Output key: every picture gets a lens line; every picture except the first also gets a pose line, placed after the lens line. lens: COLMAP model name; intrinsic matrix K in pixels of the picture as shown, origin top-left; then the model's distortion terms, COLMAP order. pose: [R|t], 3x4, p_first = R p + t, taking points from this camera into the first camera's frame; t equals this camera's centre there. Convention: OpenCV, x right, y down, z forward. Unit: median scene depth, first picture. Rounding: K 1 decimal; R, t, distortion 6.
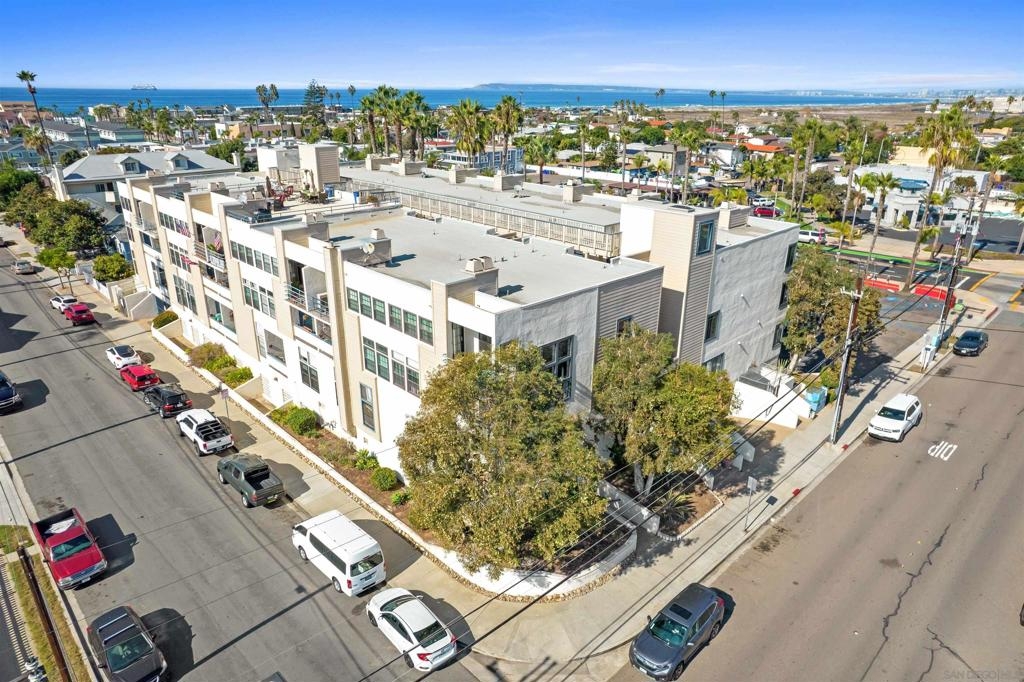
lens RADIAL K [[669.0, 0, 512.0], [0, 669.0, 341.0], [0, 0, 1]] dist [-0.091625, 0.084638]
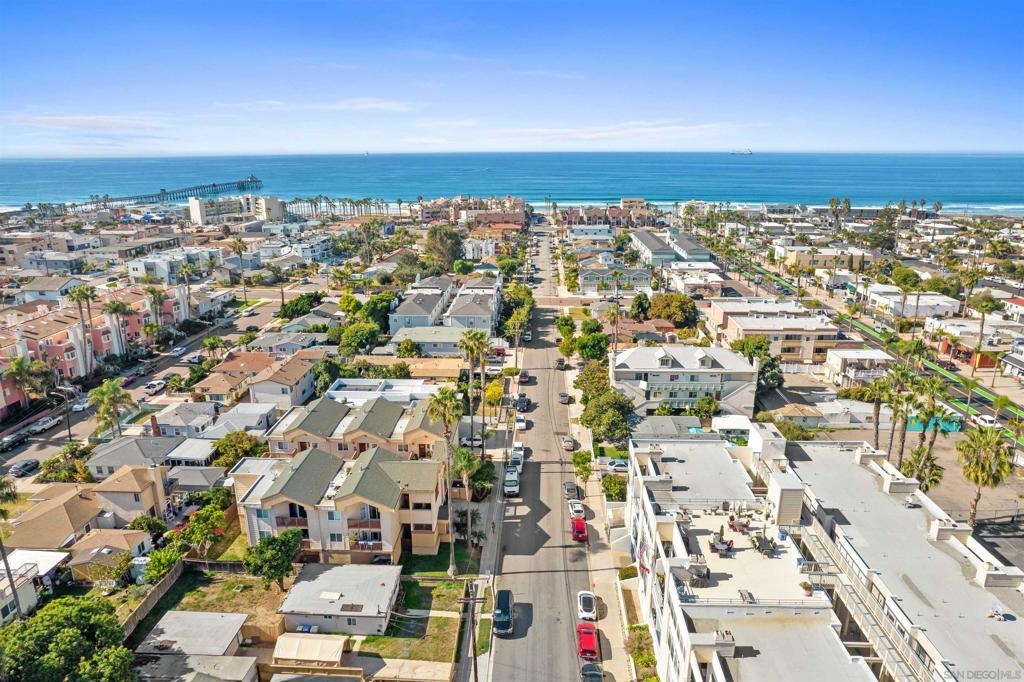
lens RADIAL K [[669.0, 0, 512.0], [0, 669.0, 341.0], [0, 0, 1]] dist [-0.091625, 0.084638]
pose [[0.691672, 0.192974, -0.695954, 0.117327], [-0.253638, 0.967165, 0.016098, -0.501530], [0.676209, 0.165386, 0.717906, -0.127785]]
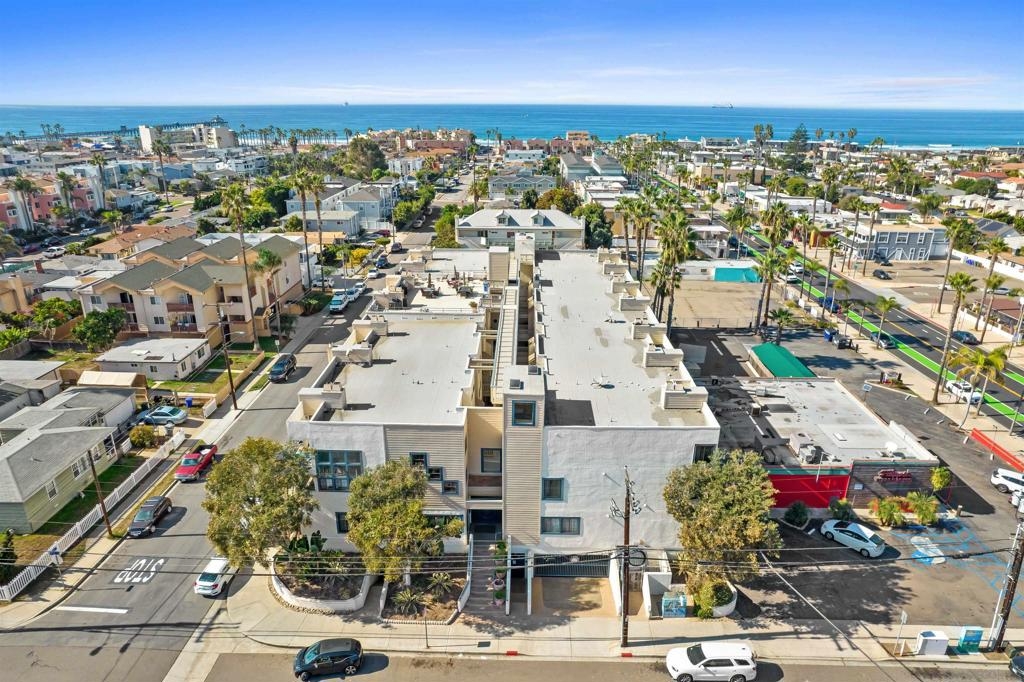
lens RADIAL K [[660.9, 0, 512.0], [0, 660.9, 341.0], [0, 0, 1]] dist [-0.092822, 0.091281]
pose [[0.708458, 0.241361, -0.663198, 0.764619], [-0.255982, 0.963591, 0.077234, -0.273088], [0.657693, 0.115050, 0.744448, 0.075138]]
